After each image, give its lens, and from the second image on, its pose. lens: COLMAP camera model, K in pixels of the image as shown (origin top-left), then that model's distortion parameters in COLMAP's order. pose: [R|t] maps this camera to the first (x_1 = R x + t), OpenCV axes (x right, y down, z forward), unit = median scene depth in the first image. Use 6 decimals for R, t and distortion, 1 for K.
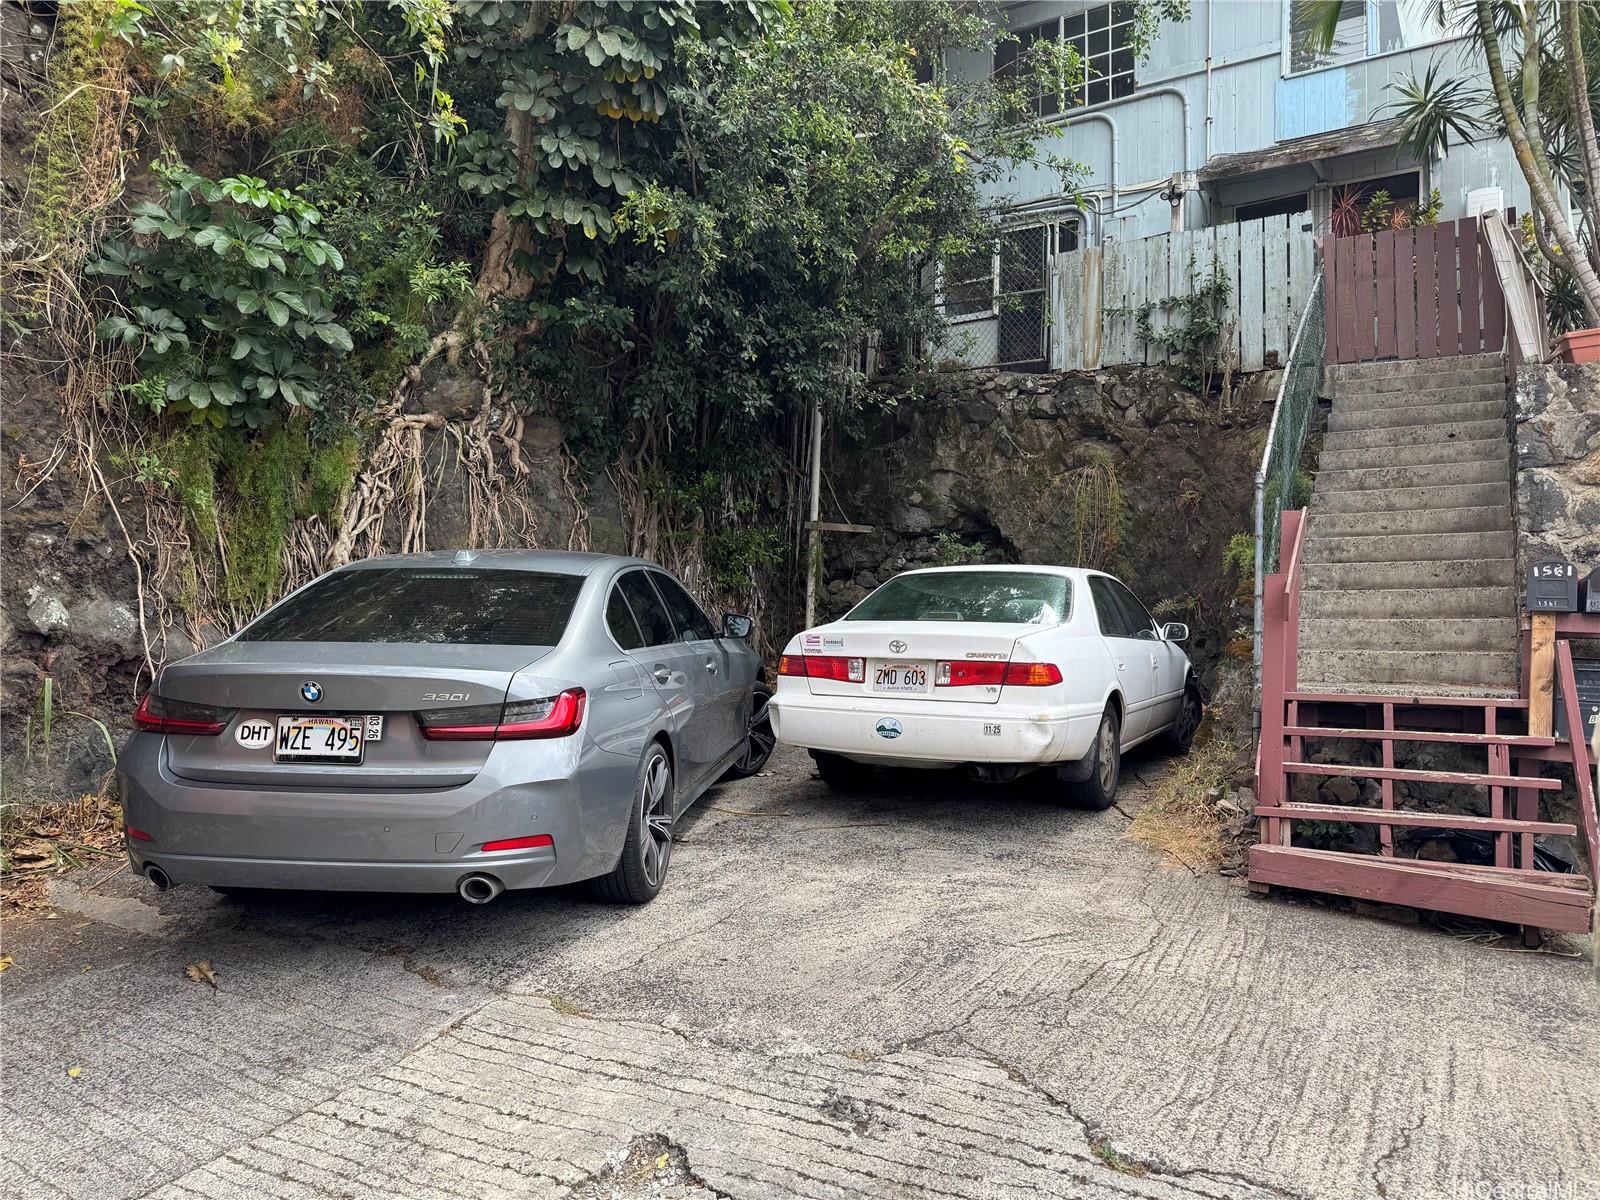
lens RADIAL K [[1079.4, 0, 800.0], [0, 1079.4, 600.0], [0, 0, 1]] dist [0.148311, -0.232584]
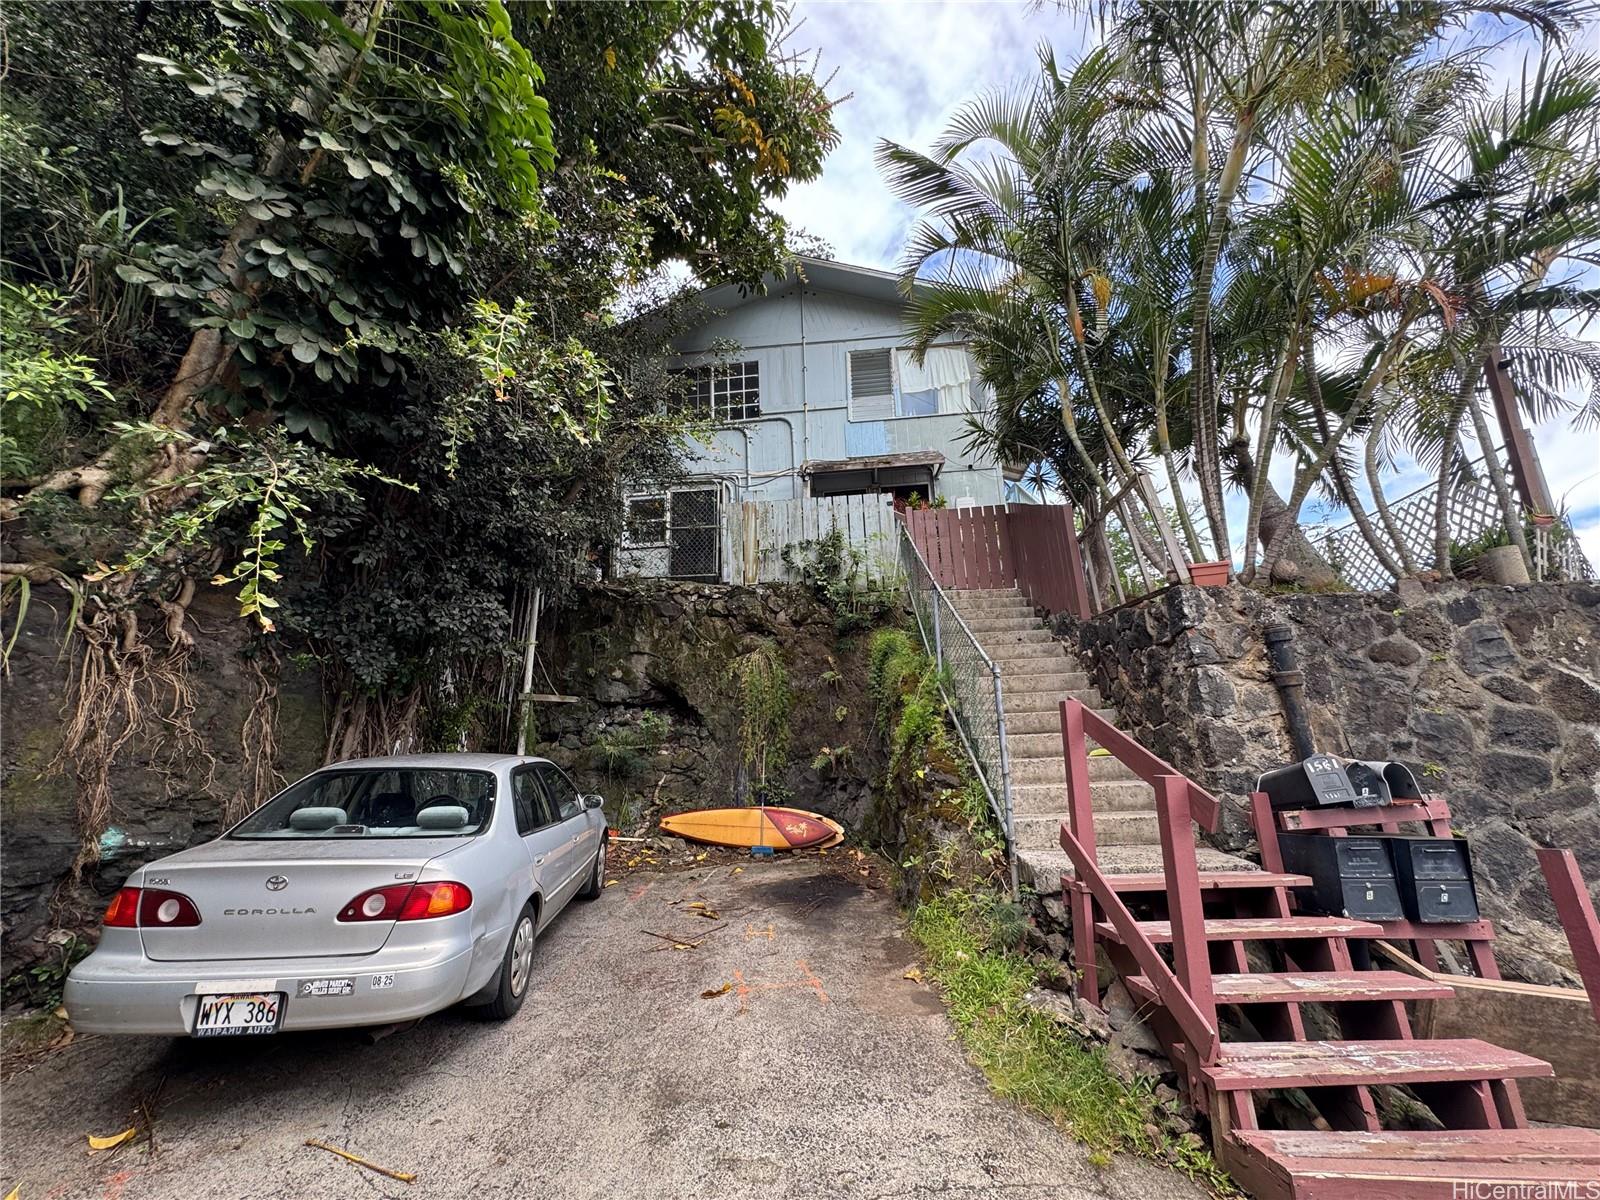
lens RADIAL K [[642.8, 0, 800.0], [0, 642.8, 600.0], [0, 0, 1]] dist [0.000474, -0.000255]
pose [[0.895211, 0.061593, 0.441365, -0.038988], [0.028452, 0.980482, -0.194537, -0.030832], [-0.444733, 0.186710, 0.875987, 0.268519]]
